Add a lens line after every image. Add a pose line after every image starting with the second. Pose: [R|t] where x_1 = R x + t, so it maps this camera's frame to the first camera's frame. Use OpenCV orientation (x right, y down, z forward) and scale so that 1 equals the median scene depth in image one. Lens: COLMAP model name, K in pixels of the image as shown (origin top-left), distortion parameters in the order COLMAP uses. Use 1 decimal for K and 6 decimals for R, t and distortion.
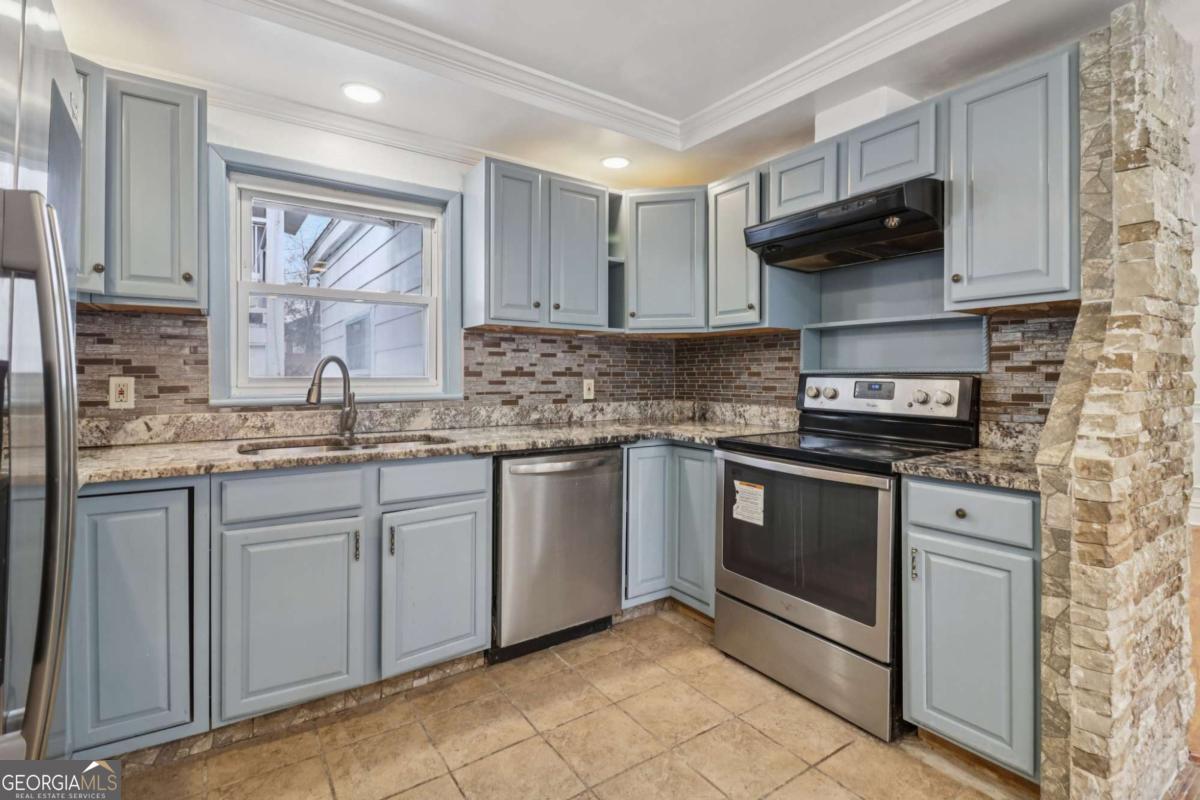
lens RADIAL K [[565.9, 0, 609.4], [0, 565.9, 375.8], [0, 0, 1]] dist [0.011397, -0.010329]
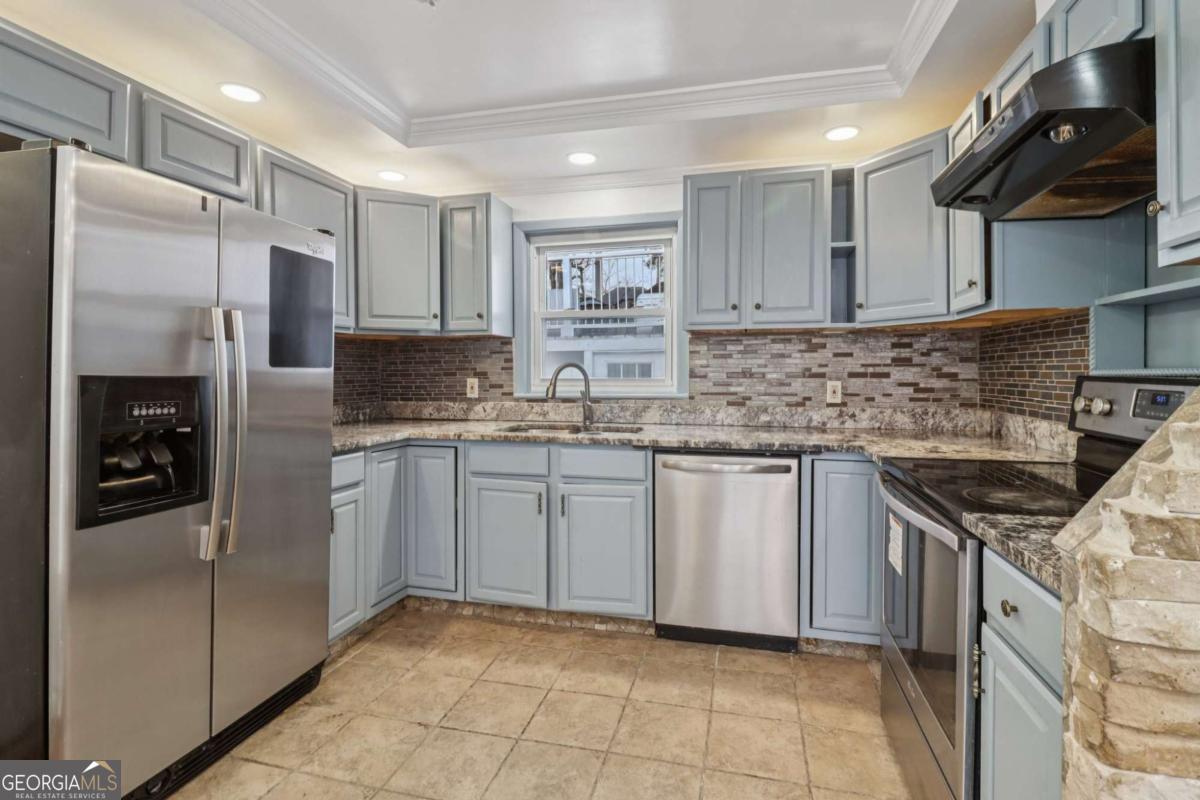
lens RADIAL K [[565.9, 0, 604.3], [0, 565.9, 376.2], [0, 0, 1]] dist [0.011397, -0.010329]
pose [[0.656313, 0.001600, -0.754487, 0.538923], [0.002264, 0.999989, 0.004089, -0.008323], [0.754485, -0.004392, 0.656303, 0.182303]]
